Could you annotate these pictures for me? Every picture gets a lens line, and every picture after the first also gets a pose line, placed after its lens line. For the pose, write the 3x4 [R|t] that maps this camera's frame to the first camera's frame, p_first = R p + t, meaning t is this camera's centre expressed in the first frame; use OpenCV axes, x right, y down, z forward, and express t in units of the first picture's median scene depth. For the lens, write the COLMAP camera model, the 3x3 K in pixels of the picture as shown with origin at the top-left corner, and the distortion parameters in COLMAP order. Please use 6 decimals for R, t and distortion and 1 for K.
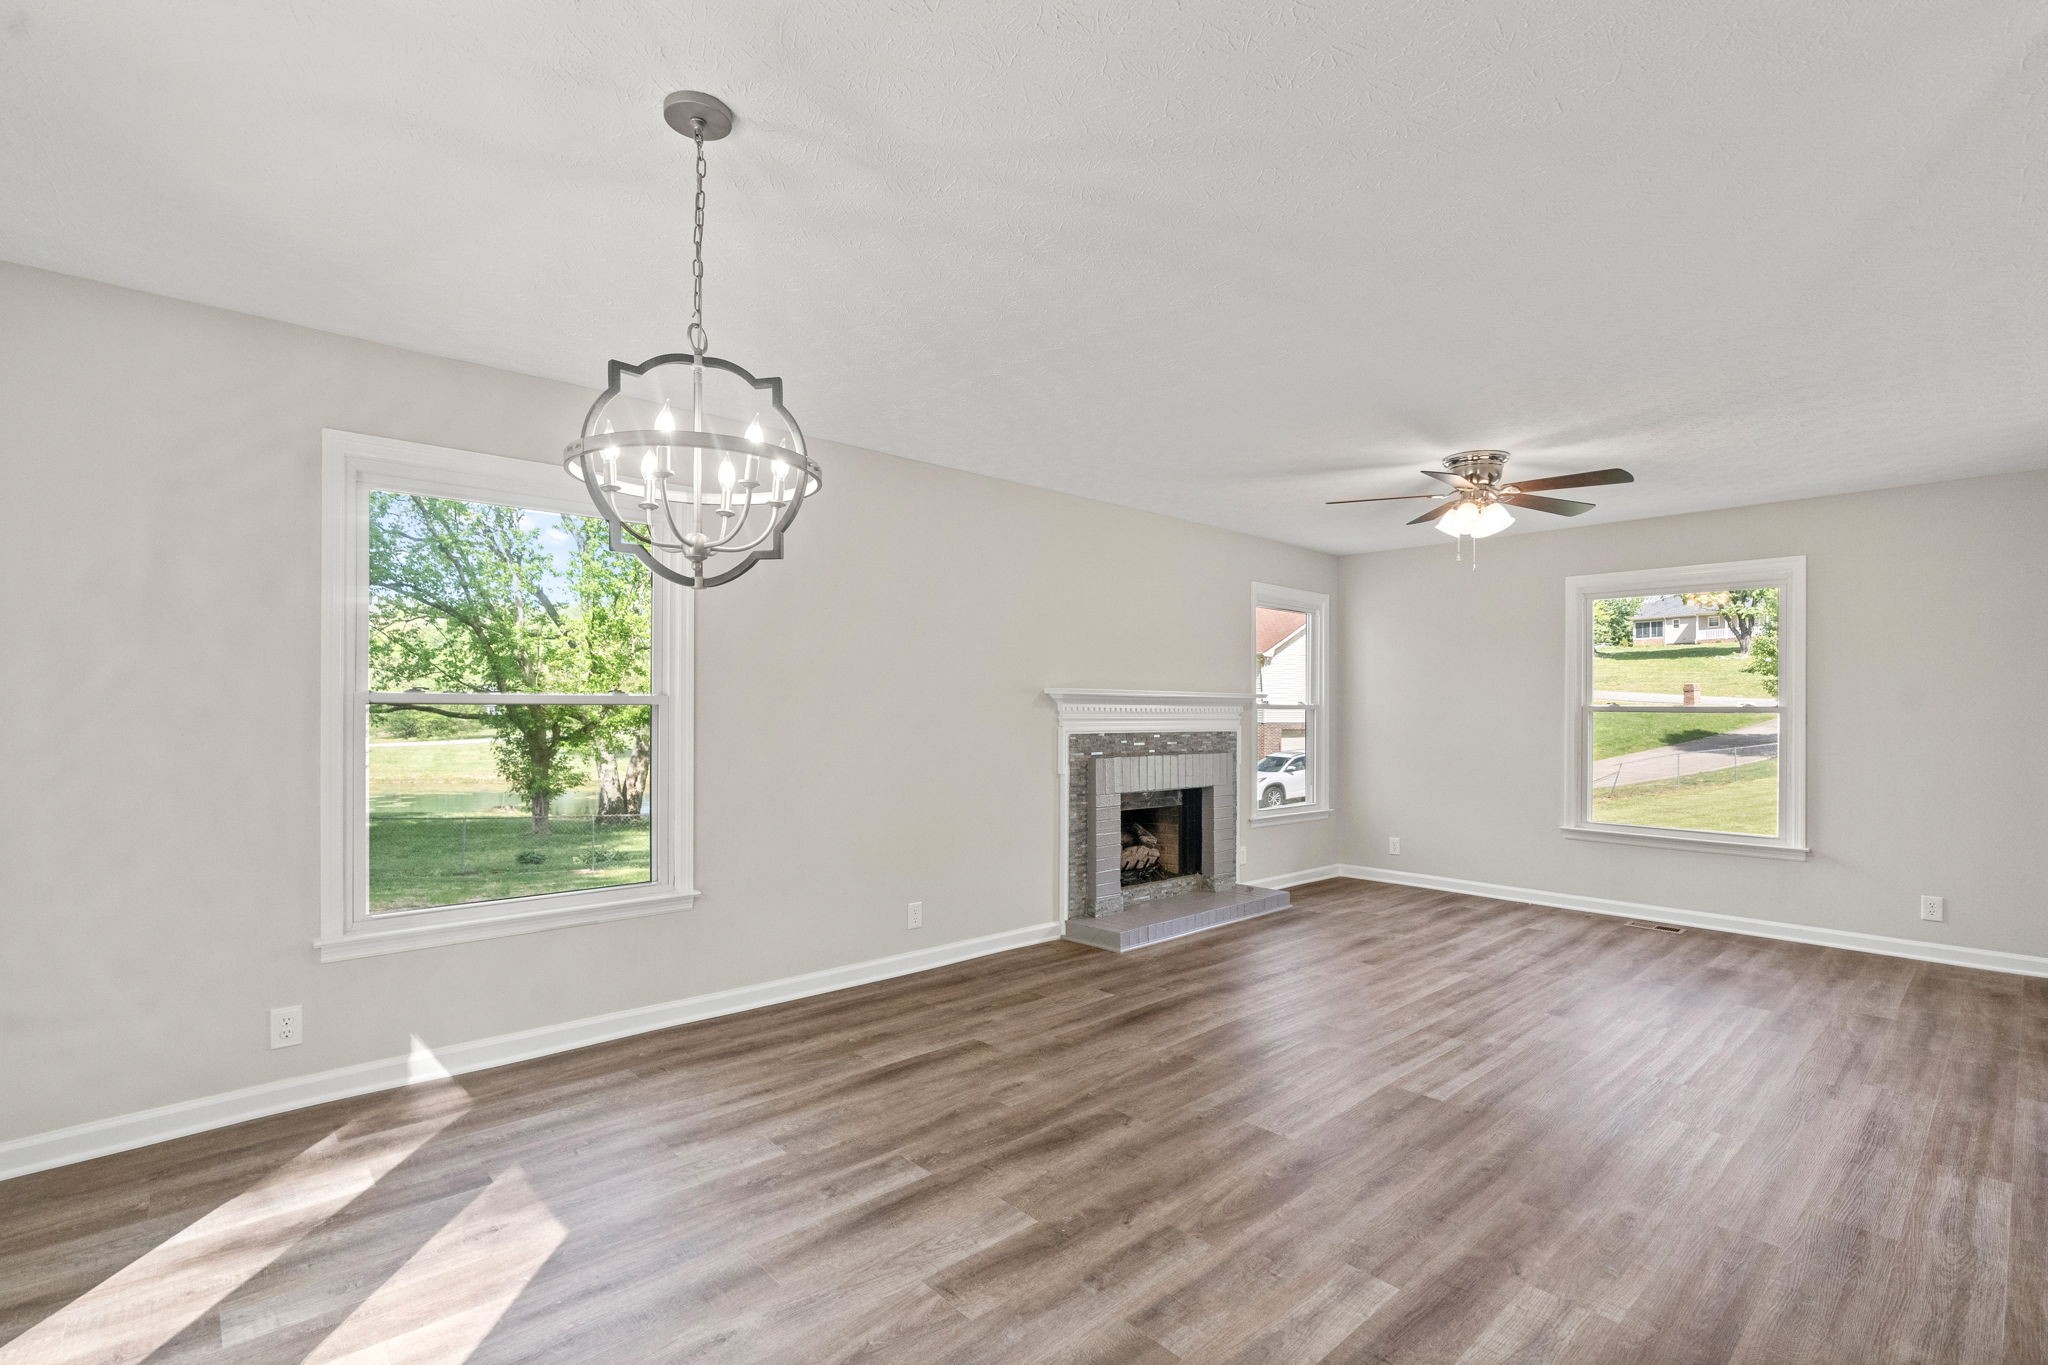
lens RADIAL K [[935.4, 0, 1014.3], [0, 935.4, 691.1], [0, 0, 1]] dist [-0.010708, 0.000752]
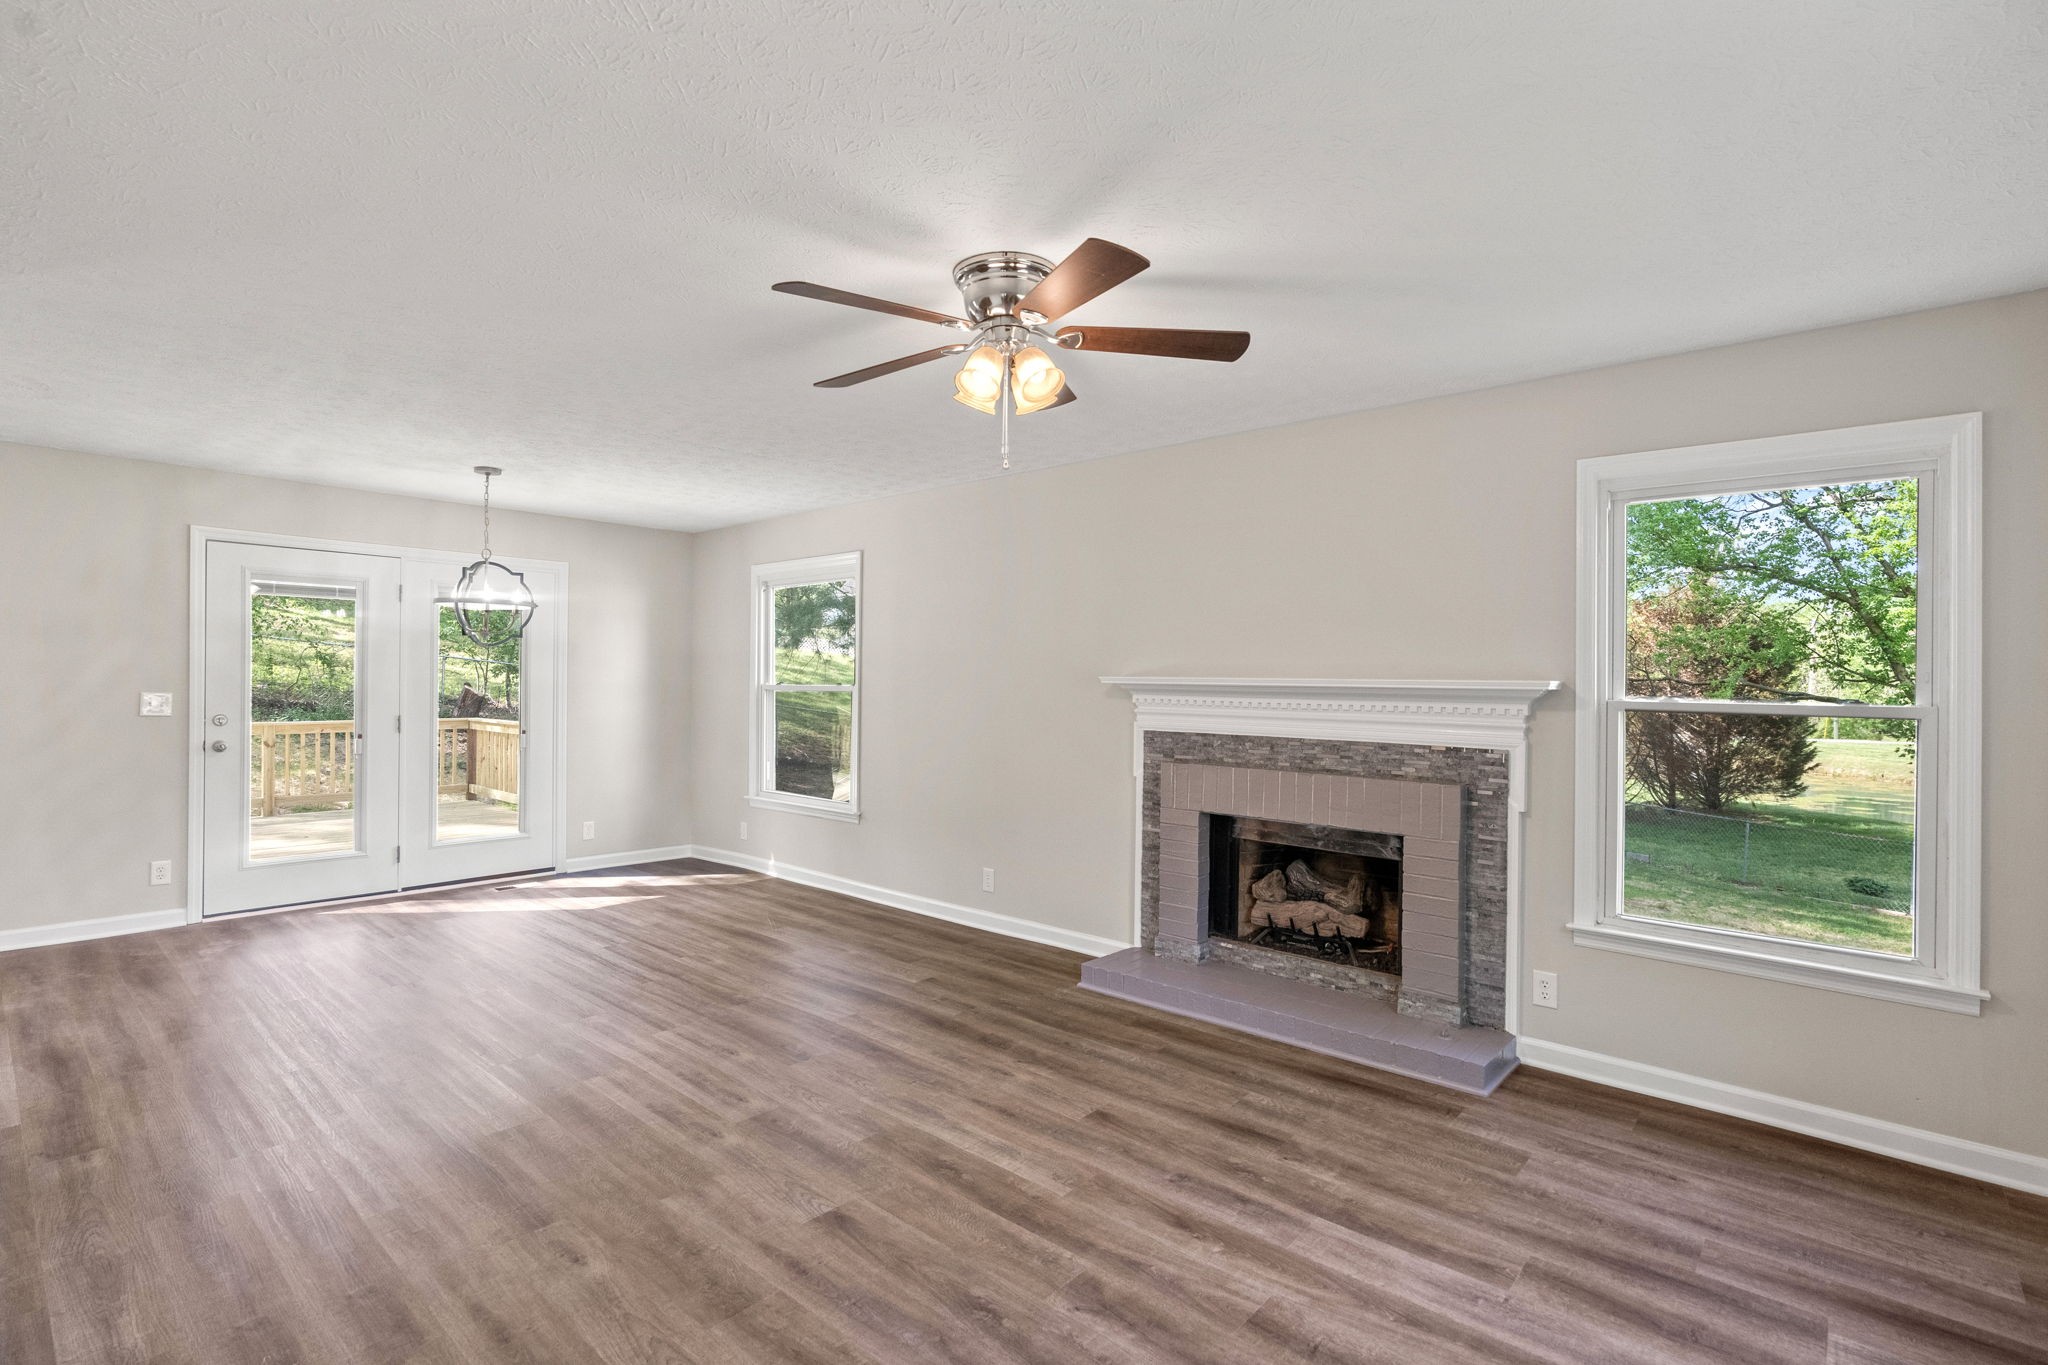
lens RADIAL K [[935.4, 0, 1014.6], [0, 935.4, 686.2], [0, 0, 1]] dist [-0.010708, 0.000752]
pose [[0.112958, -0.001367, -0.993599, 0.984862], [0.008125, 0.999967, -0.000452, 0.005387], [0.993567, -0.008022, 0.112965, 0.872372]]
